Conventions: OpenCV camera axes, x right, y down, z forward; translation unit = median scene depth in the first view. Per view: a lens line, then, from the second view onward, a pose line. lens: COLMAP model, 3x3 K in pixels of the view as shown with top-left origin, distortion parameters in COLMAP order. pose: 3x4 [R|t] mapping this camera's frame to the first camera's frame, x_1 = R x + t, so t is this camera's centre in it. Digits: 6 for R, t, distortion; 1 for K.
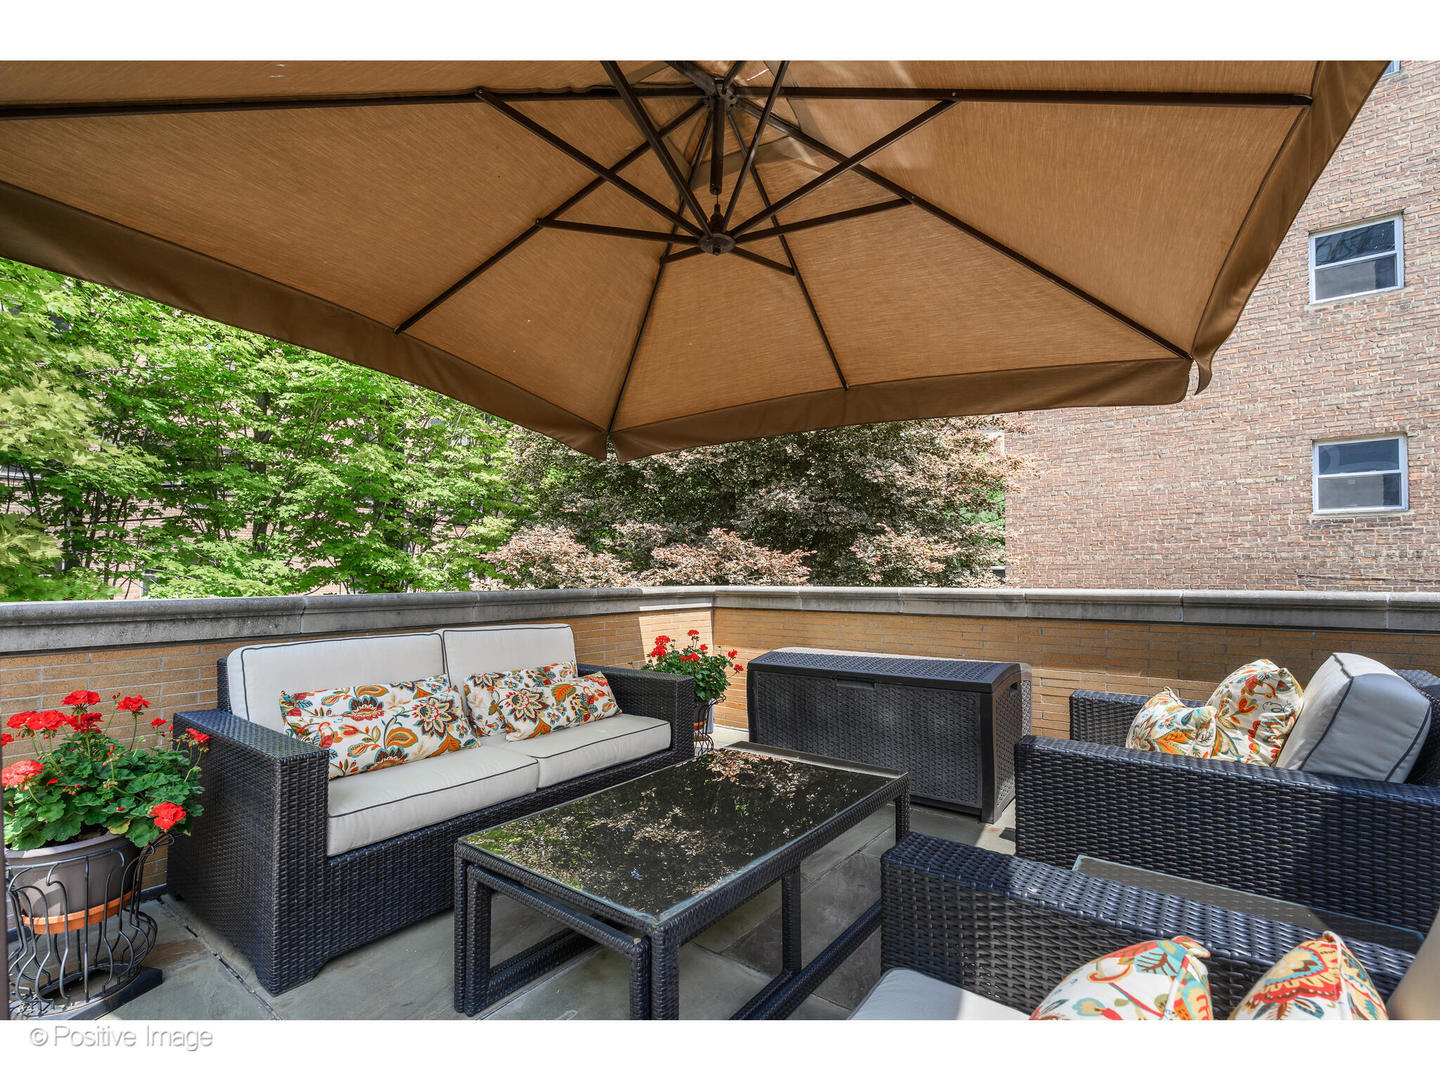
lens RADIAL K [[668.6, 0, 721.7], [0, 668.6, 554.6], [0, 0, 1]] dist [0.003670, 0.000306]
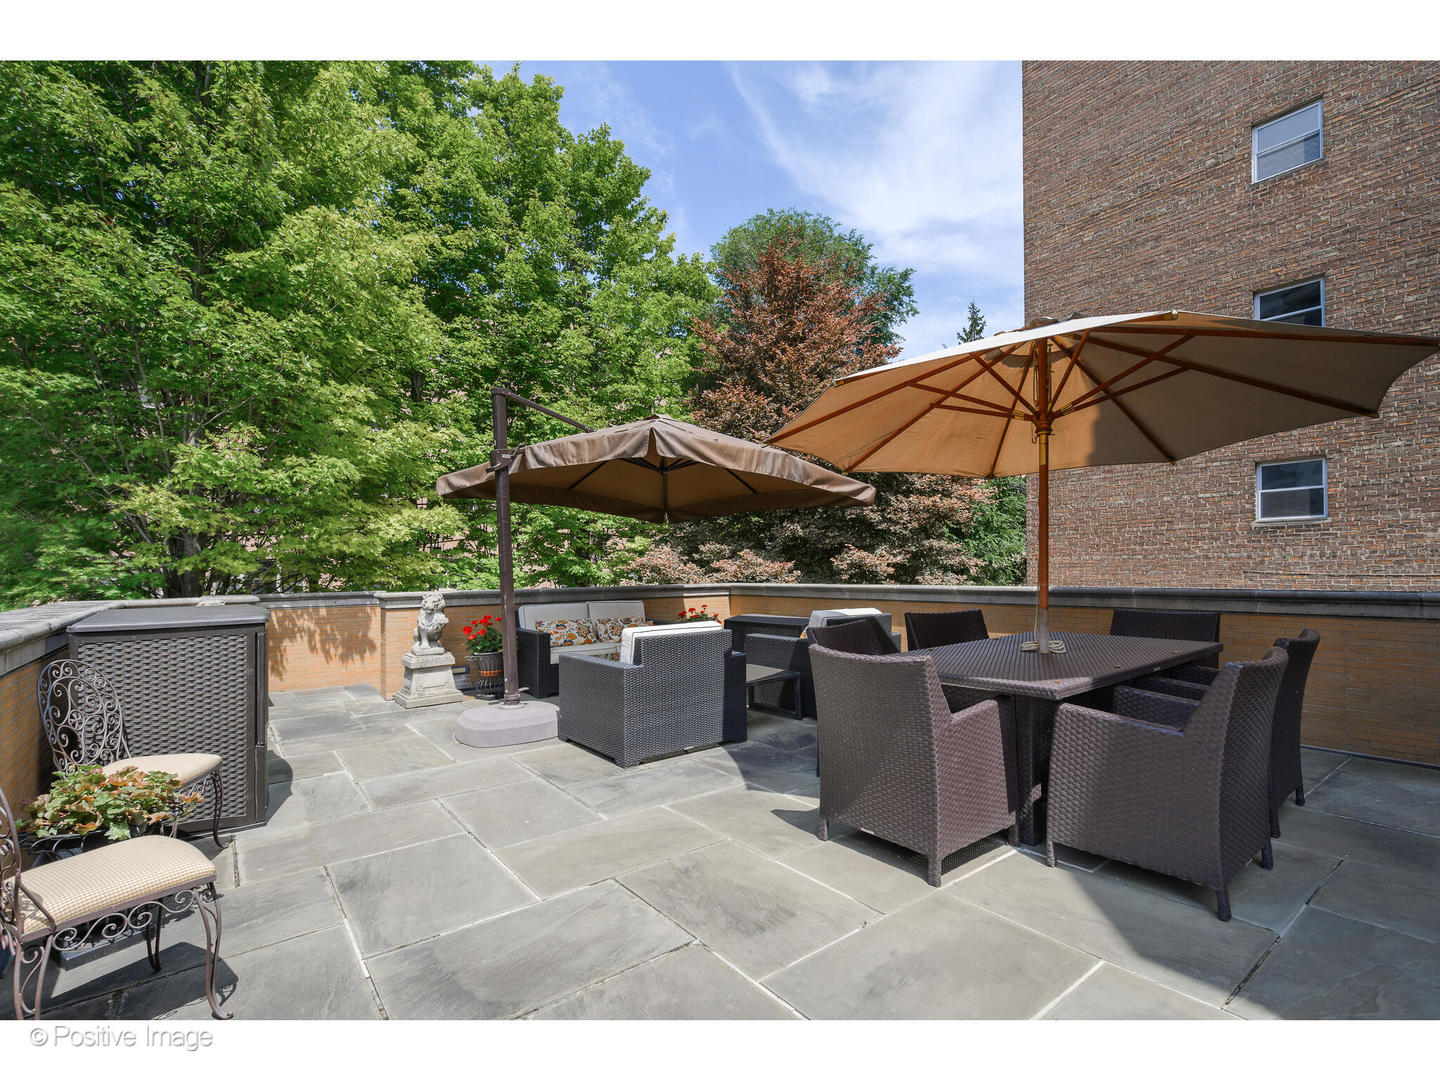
lens RADIAL K [[668.6, 0, 722.9], [0, 668.6, 548.3], [0, 0, 1]] dist [0.003670, 0.000306]
pose [[0.965155, -0.017455, -0.261097, 0.277510], [0.017510, 0.999844, -0.002114, -0.028672], [0.261093, -0.002532, 0.965310, -0.492728]]
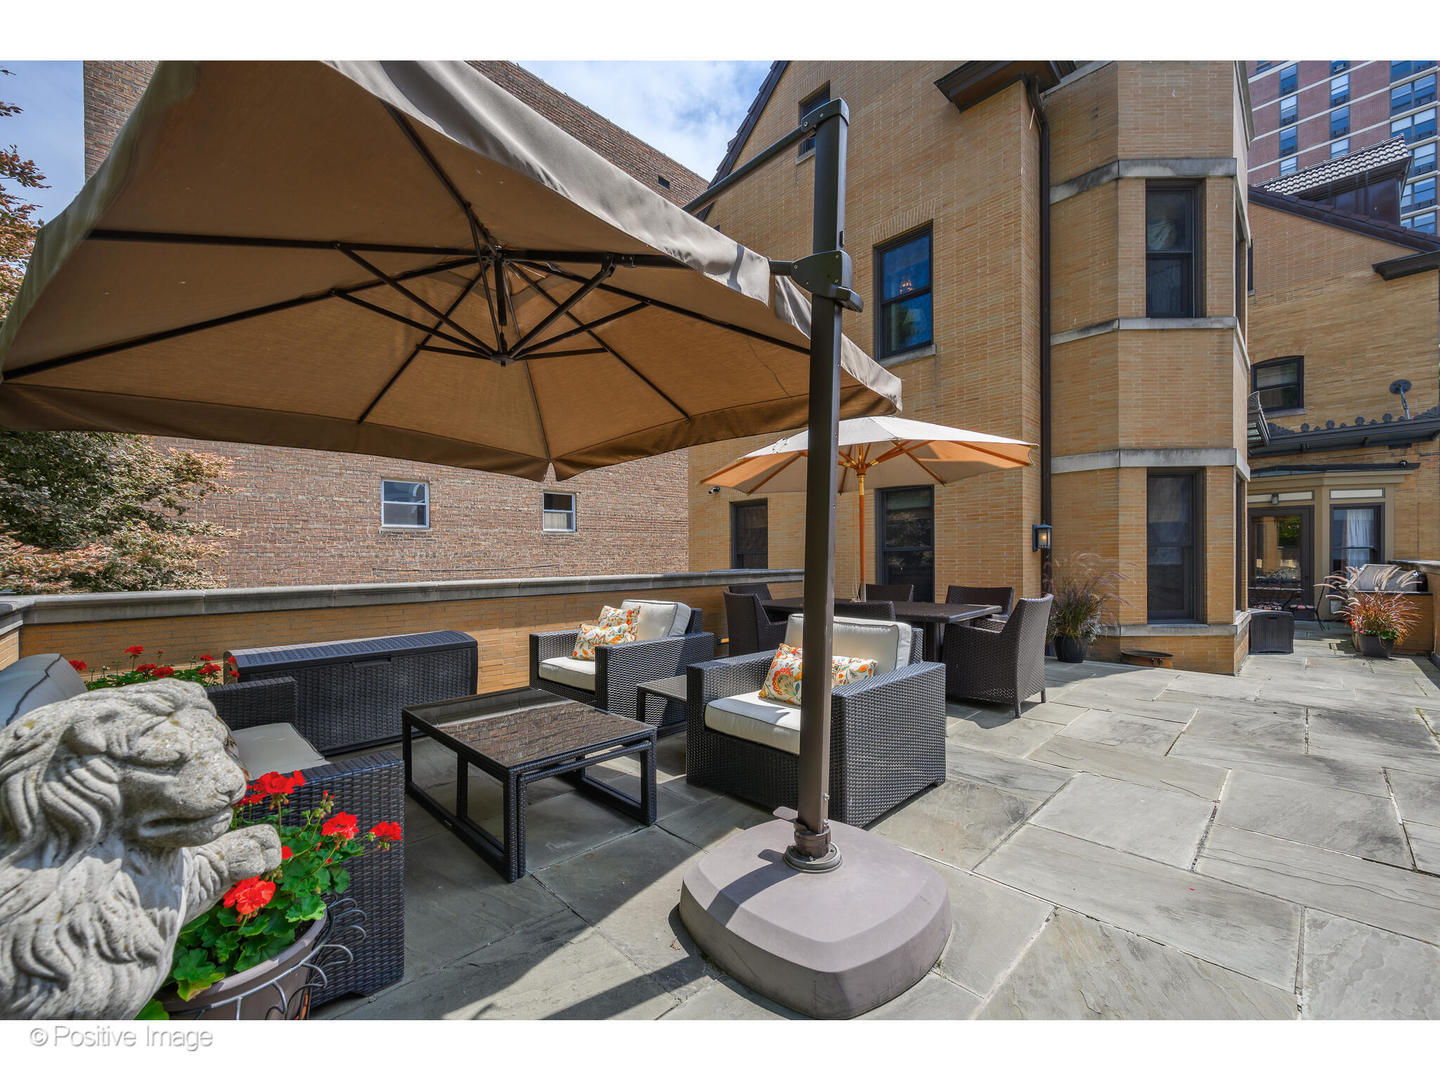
lens RADIAL K [[578.3, 0, 735.1], [0, 578.3, 559.5], [0, 0, 1]] dist [-0.000201, 0.000262]
pose [[0.132822, -0.001120, 0.991139, -0.310185], [-0.017680, 0.999838, 0.003499, -0.007632], [-0.990982, -0.017988, 0.132781, 0.055689]]
